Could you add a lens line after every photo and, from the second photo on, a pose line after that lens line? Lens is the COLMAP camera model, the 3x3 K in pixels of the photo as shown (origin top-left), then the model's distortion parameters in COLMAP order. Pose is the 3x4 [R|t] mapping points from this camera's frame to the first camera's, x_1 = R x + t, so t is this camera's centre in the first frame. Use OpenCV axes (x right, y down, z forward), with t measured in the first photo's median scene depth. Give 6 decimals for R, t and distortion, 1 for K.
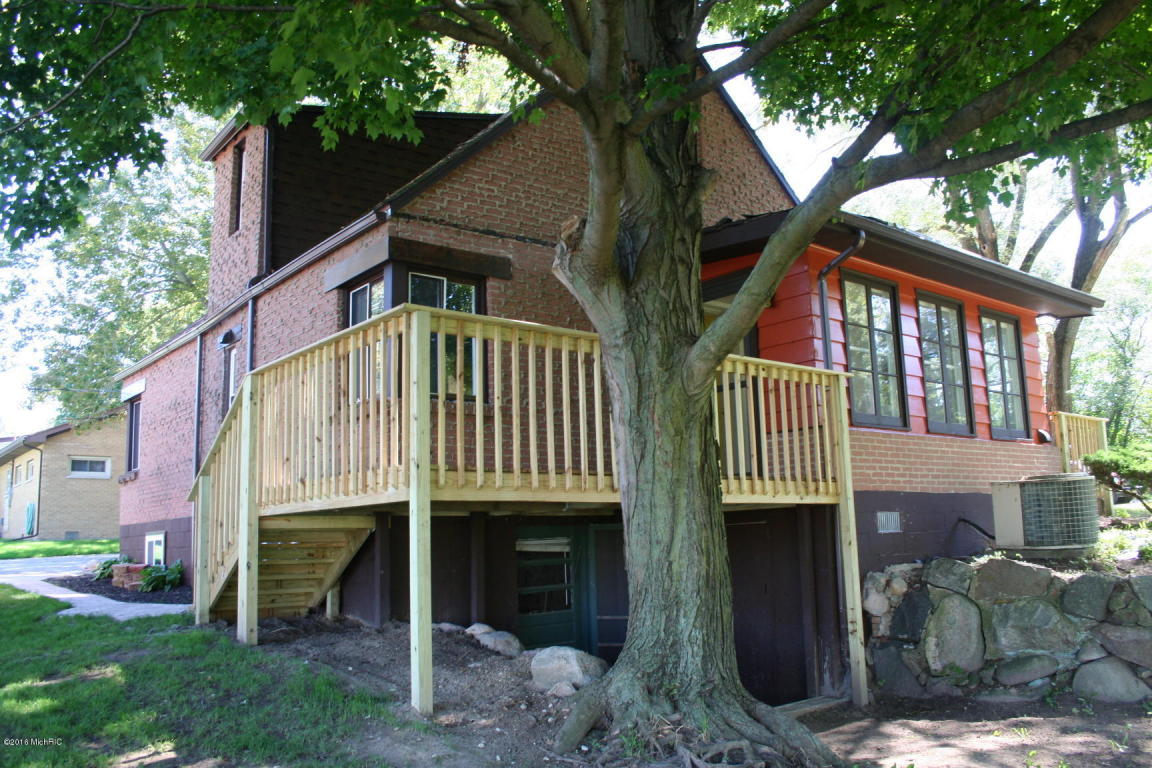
lens RADIAL K [[965.4, 0, 576.0], [0, 965.4, 384.0], [0, 0, 1]] dist [-0.142431, 0.128944]
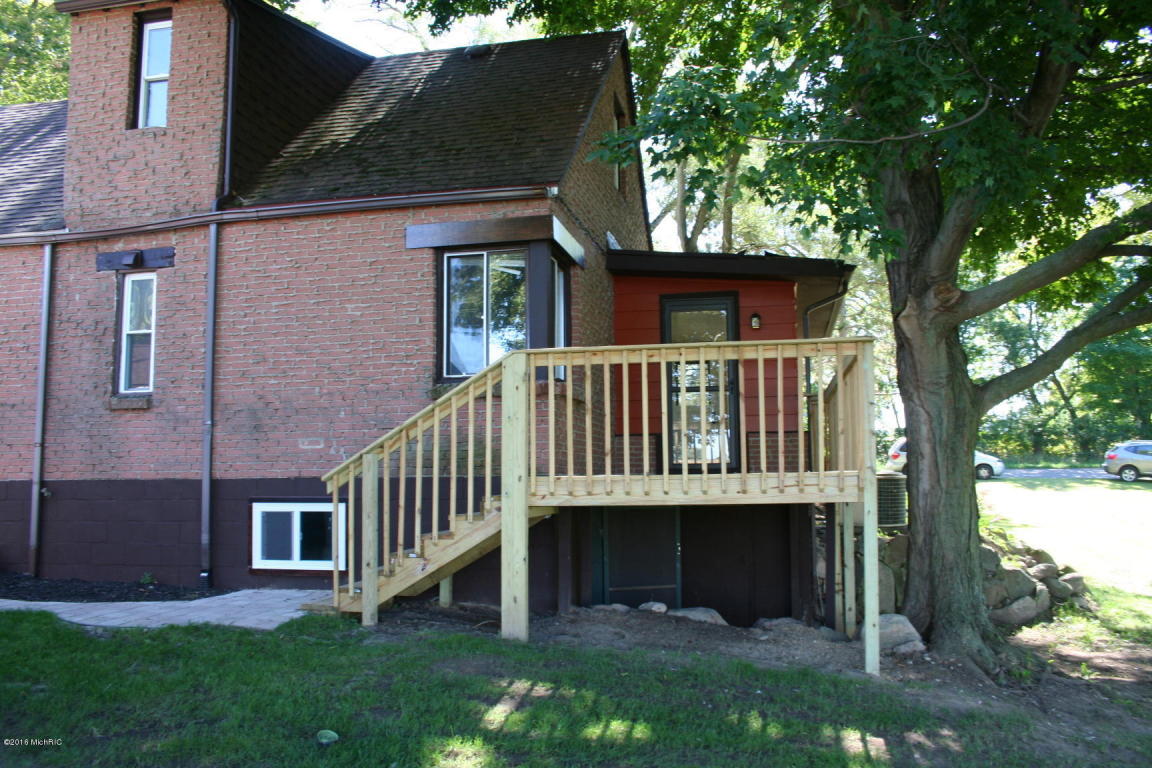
lens RADIAL K [[965.4, 0, 576.0], [0, 965.4, 384.0], [0, 0, 1]] dist [-0.142431, 0.128944]
pose [[0.784742, 0.081512, 0.614440, -0.574771], [-0.117252, 0.992939, 0.018027, -0.002130], [-0.608631, -0.086191, 0.788758, 0.148215]]
